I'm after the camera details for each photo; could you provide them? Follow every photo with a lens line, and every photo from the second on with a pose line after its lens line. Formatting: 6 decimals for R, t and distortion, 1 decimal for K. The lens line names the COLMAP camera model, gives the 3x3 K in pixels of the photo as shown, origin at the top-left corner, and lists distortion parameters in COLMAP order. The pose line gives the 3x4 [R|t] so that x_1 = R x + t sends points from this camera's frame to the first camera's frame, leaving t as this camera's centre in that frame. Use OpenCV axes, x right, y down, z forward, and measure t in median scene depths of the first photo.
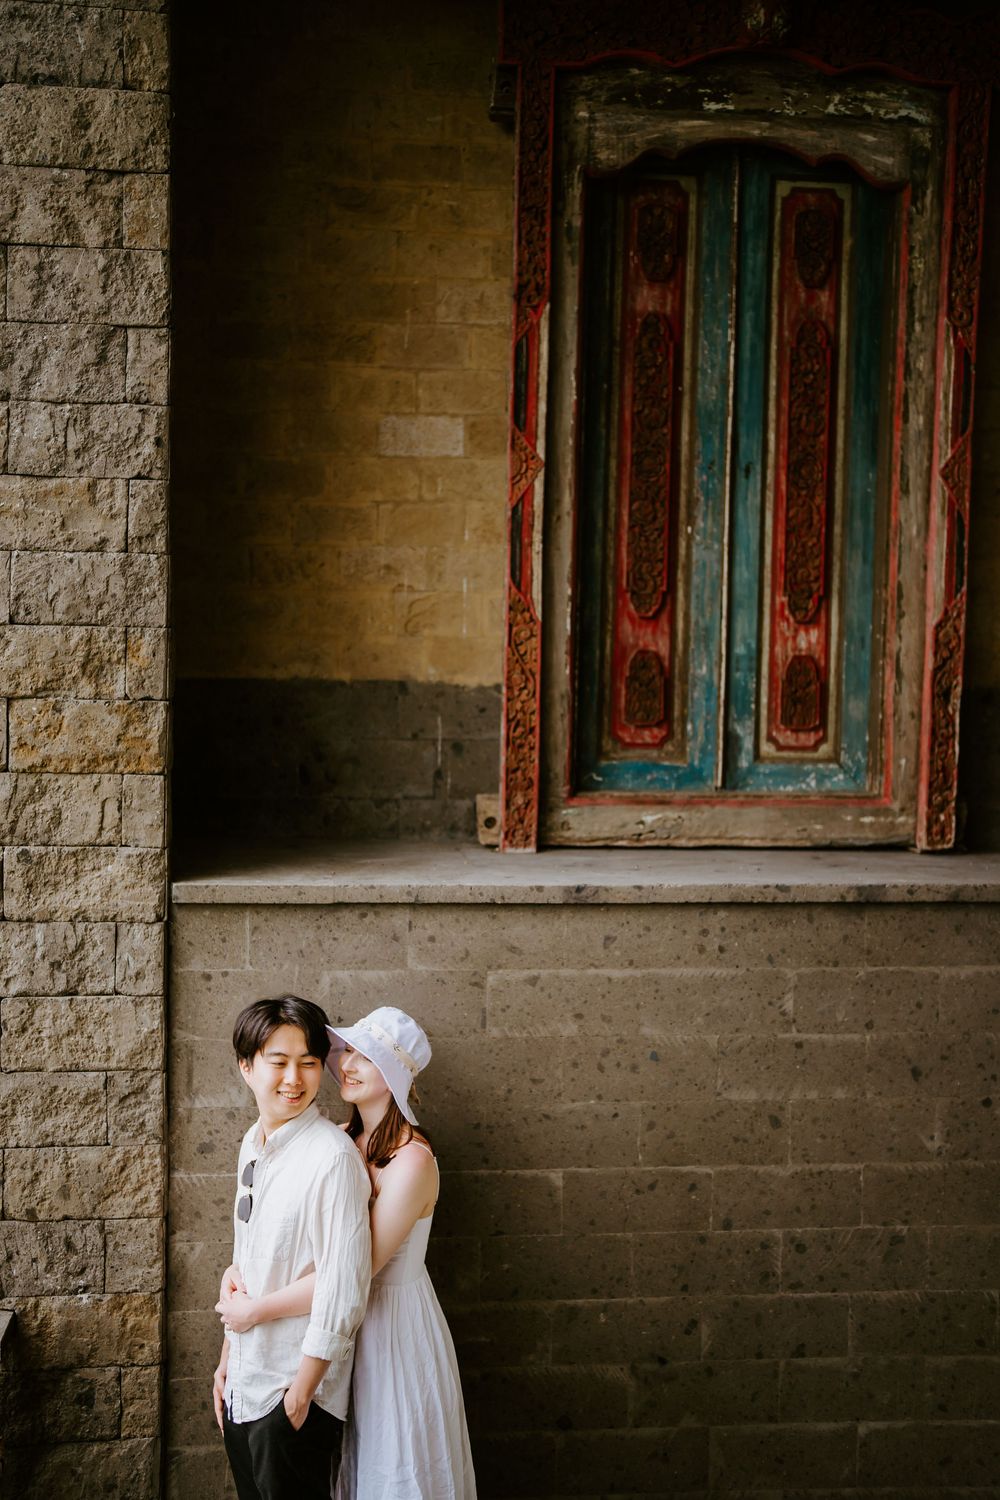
lens RADIAL K [[2053.8, 0, 500.0], [0, 2053.8, 750.0], [0, 0, 1]] dist [-0.163750, 1.043227]
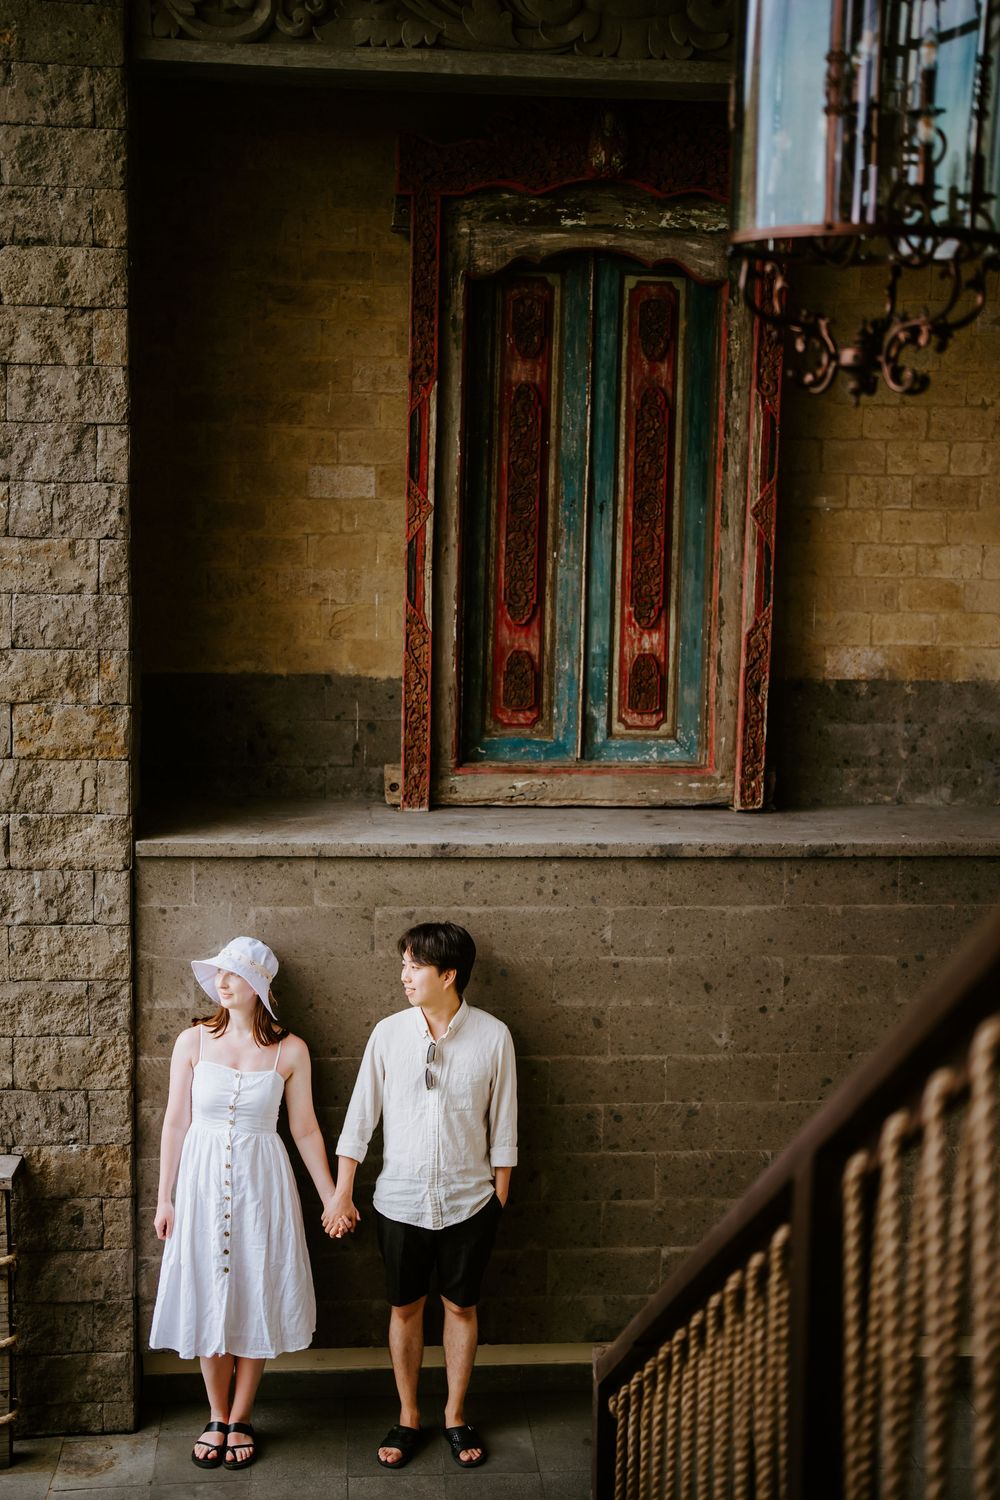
lens RADIAL K [[2053.8, 0, 500.0], [0, 2053.8, 750.0], [0, 0, 1]] dist [-0.163750, 1.043227]
pose [[0.999392, 0.004695, -0.034540, 0.108627], [-0.002718, 0.998366, 0.057075, -0.062855], [0.034751, -0.056947, 0.997772, -0.281390]]
